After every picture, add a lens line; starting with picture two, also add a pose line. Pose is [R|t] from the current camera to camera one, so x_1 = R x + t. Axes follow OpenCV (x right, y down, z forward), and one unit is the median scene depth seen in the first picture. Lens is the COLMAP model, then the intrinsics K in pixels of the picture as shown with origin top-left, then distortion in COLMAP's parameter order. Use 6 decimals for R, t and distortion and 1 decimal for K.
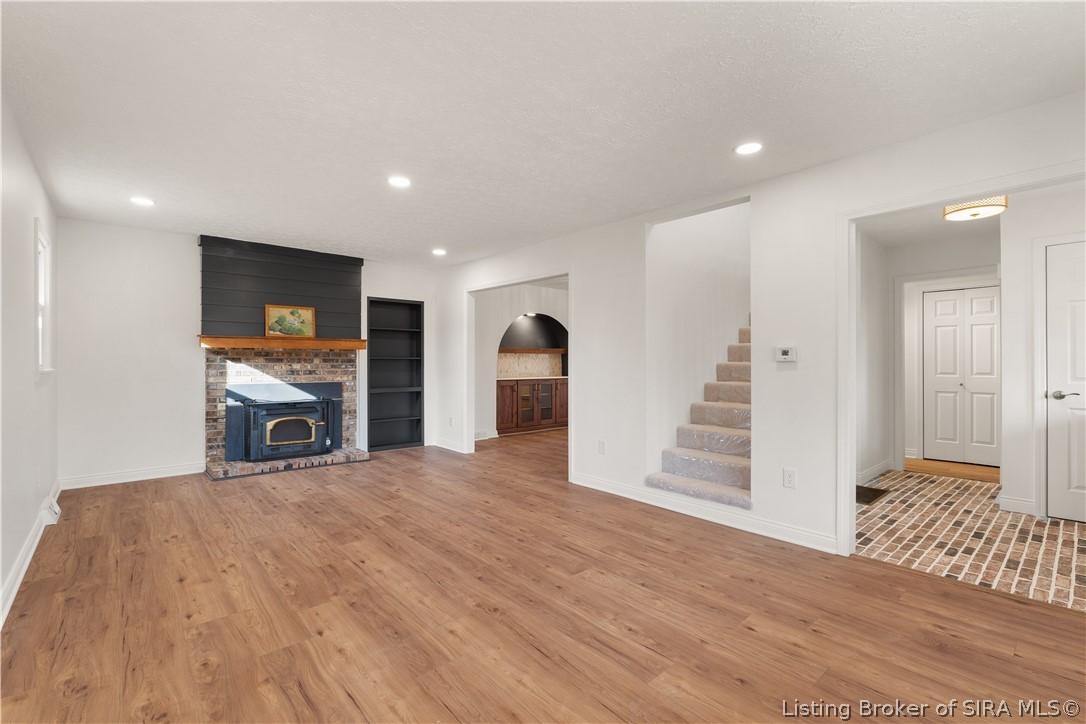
lens RADIAL K [[485.1, 0, 543.0], [0, 485.1, 362.0], [0, 0, 1]] dist [-0.004930, 0.000271]
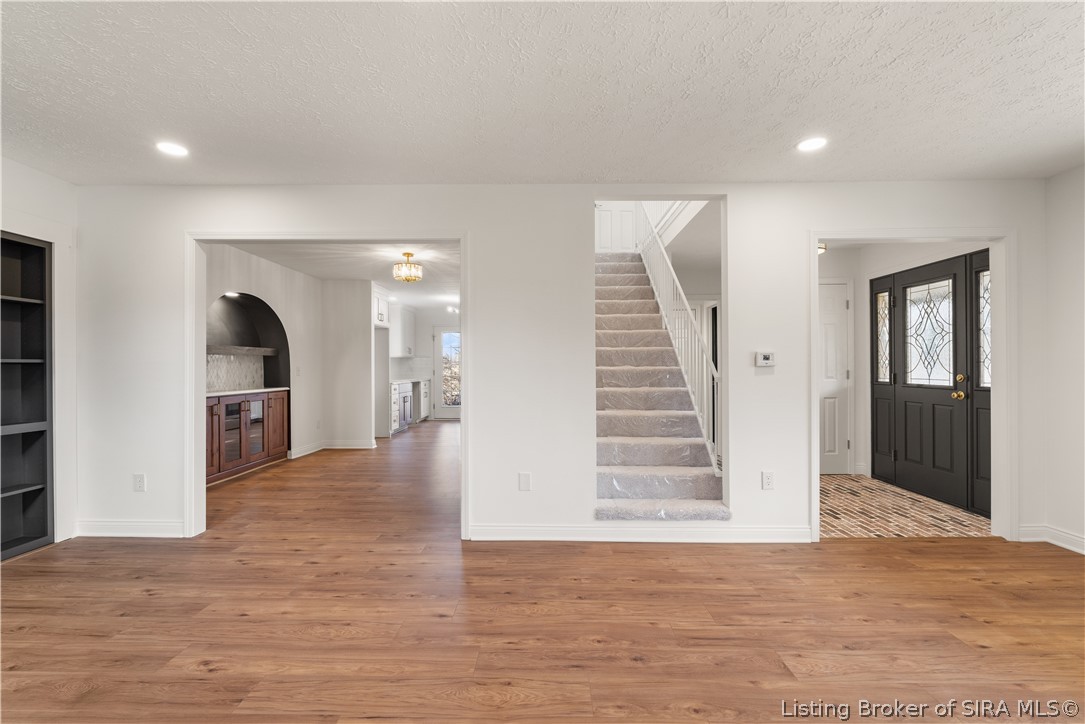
lens RADIAL K [[484.6, 0, 542.5], [0, 484.6, 362.0], [0, 0, 1]] dist [-0.004930, 0.000271]
pose [[0.671615, 0.003517, 0.740892, -0.358088], [0.002882, 0.999969, -0.007360, -0.002111], [-0.740895, 0.007079, 0.671584, 0.417318]]
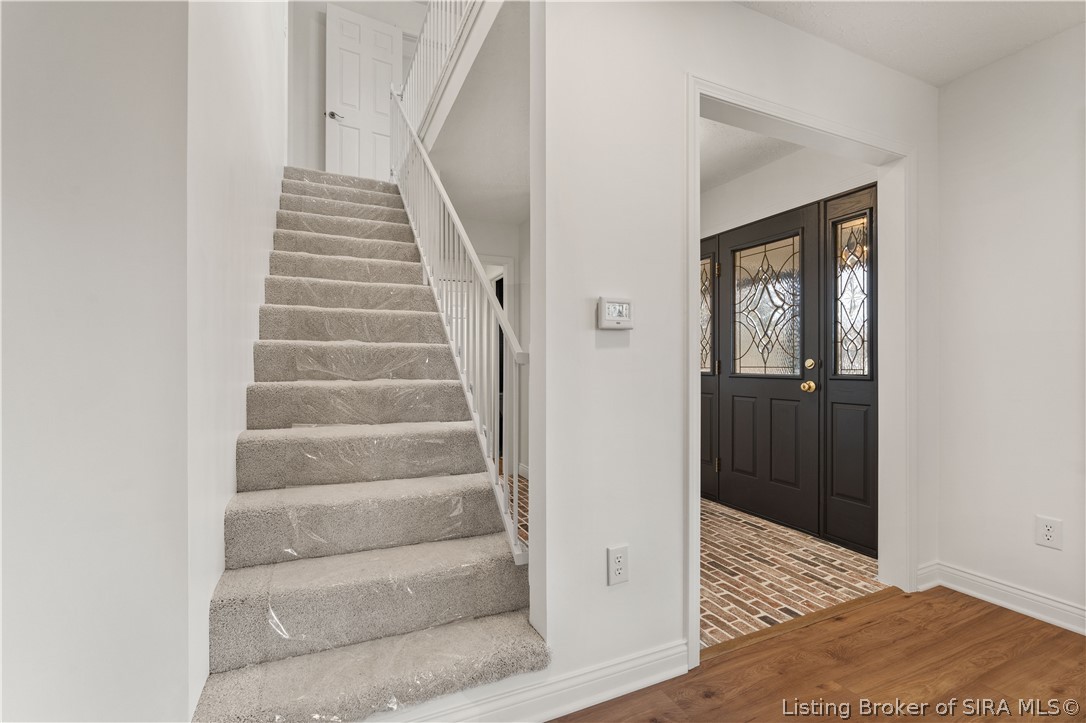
lens RADIAL K [[478.8, 0, 543.0], [0, 478.8, 361.5], [0, 0, 1]] dist [-0.003740, -0.000123]
pose [[0.284412, 0.011380, 0.958635, 0.010244], [-0.002692, 0.999935, -0.011071, 0.024289], [-0.958698, 0.000568, 0.284424, 0.587152]]
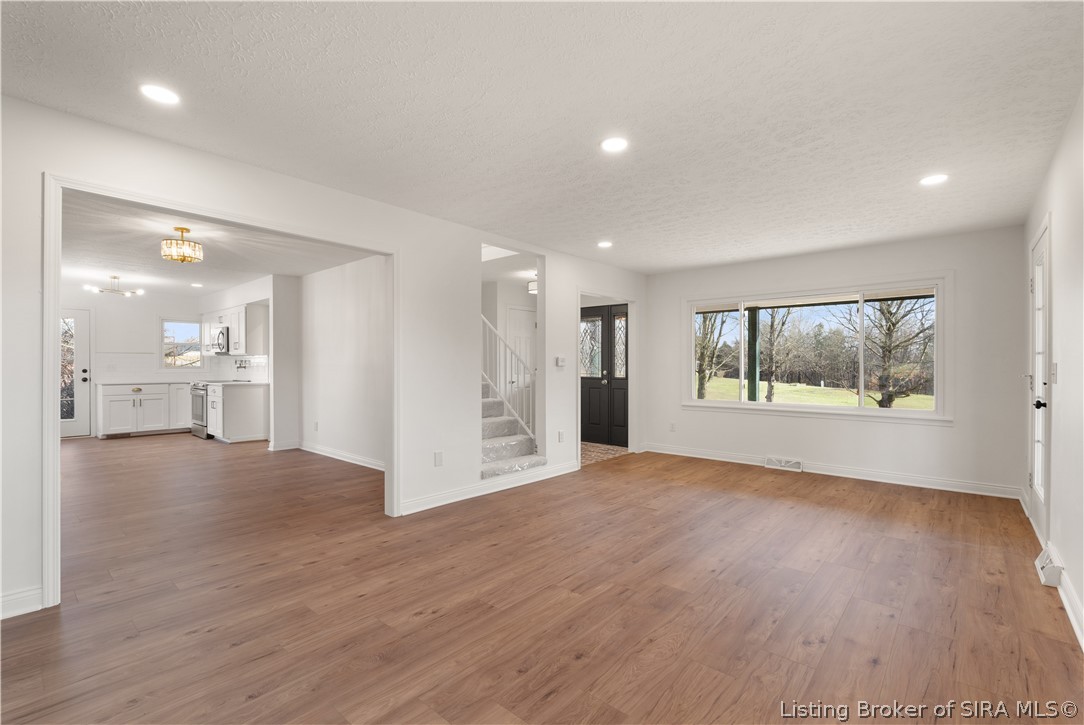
lens RADIAL K [[485.4, 0, 542.0], [0, 485.4, 362.5], [0, 0, 1]] dist [-0.002839, -0.000099]
pose [[-0.129765, 0.003750, 0.991538, -0.714263], [-0.001728, 0.999990, -0.004008, -0.003673], [-0.991543, -0.002234, -0.129757, 0.806002]]
